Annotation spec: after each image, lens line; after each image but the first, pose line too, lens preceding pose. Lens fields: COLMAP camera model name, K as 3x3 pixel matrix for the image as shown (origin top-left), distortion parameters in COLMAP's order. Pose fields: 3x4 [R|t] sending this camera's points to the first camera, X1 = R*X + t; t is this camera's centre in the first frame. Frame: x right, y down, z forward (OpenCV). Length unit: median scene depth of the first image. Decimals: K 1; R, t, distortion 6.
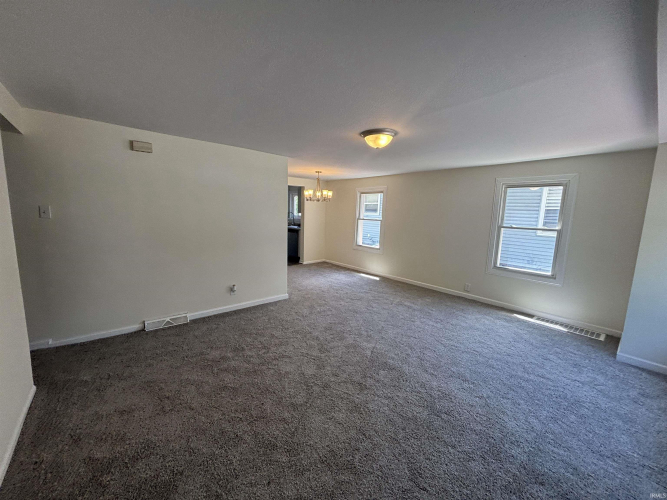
lens RADIAL K [[269.1, 0, 331.8], [0, 269.1, 247.0], [0, 0, 1]] dist [0.008219, -0.000322]
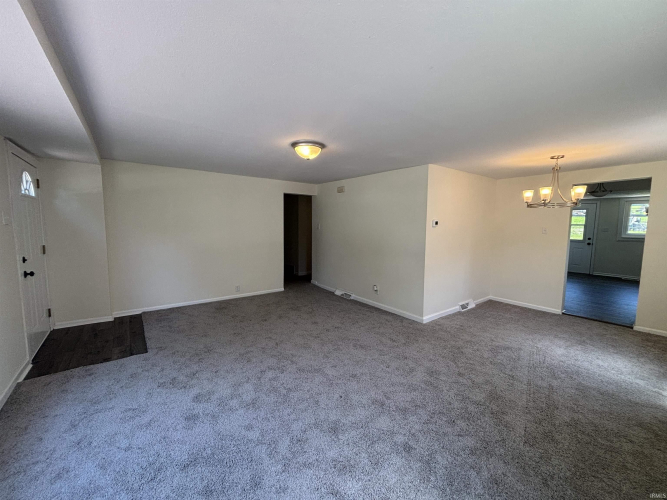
lens RADIAL K [[269.1, 0, 332.1], [0, 269.1, 248.9], [0, 0, 1]] dist [0.008219, -0.000322]
pose [[-0.068879, 0.065007, -0.995505, 0.771101], [-0.141806, 0.987104, 0.074270, -0.076623], [0.987495, 0.146284, -0.058772, 0.778456]]
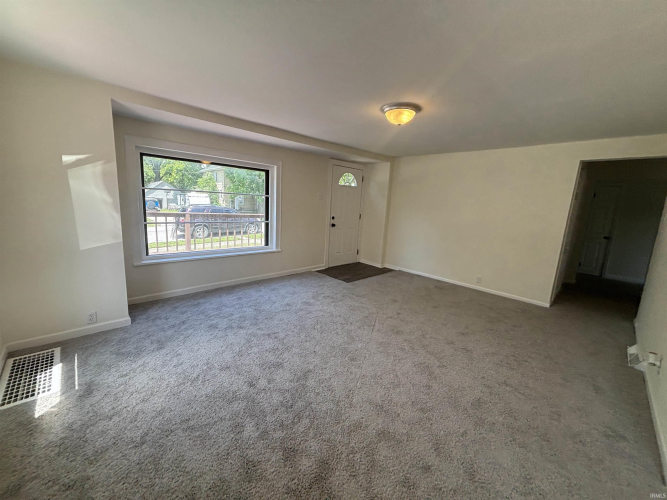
lens RADIAL K [[269.1, 0, 329.5], [0, 269.1, 252.1], [0, 0, 1]] dist [0.008219, -0.000322]
pose [[-0.995840, -0.073677, -0.053614, 0.269163], [-0.086589, 0.948406, 0.305007, -0.136191], [0.028376, 0.308381, -0.950840, 1.297783]]
